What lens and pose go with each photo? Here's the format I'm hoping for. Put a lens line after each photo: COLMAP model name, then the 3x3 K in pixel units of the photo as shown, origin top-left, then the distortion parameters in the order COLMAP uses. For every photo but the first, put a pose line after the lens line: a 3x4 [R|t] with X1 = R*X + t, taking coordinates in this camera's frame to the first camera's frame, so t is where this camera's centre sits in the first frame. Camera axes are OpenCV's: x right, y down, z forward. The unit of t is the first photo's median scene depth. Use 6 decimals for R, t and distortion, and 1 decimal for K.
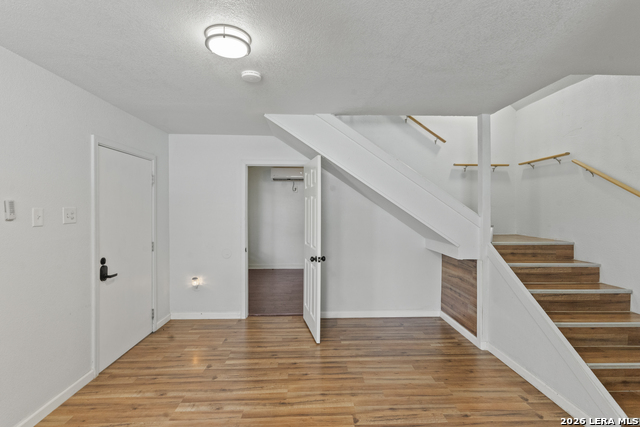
lens RADIAL K [[302.8, 0, 320.0], [0, 302.8, 213.5], [0, 0, 1]] dist [0.002155, 0.000495]
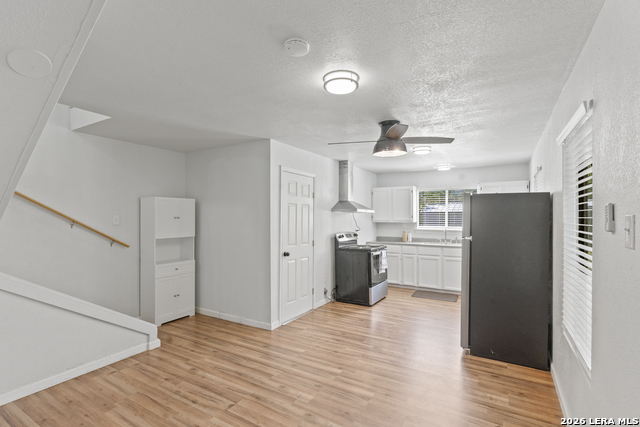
lens RADIAL K [[302.8, 0, 320.0], [0, 302.8, 213.5], [0, 0, 1]] dist [0.002155, 0.000495]
pose [[-0.839623, 0.001012, 0.543168, -0.703877], [0.004340, 0.999979, 0.004846, -0.028486], [-0.543152, 0.006426, -0.839610, 1.613774]]
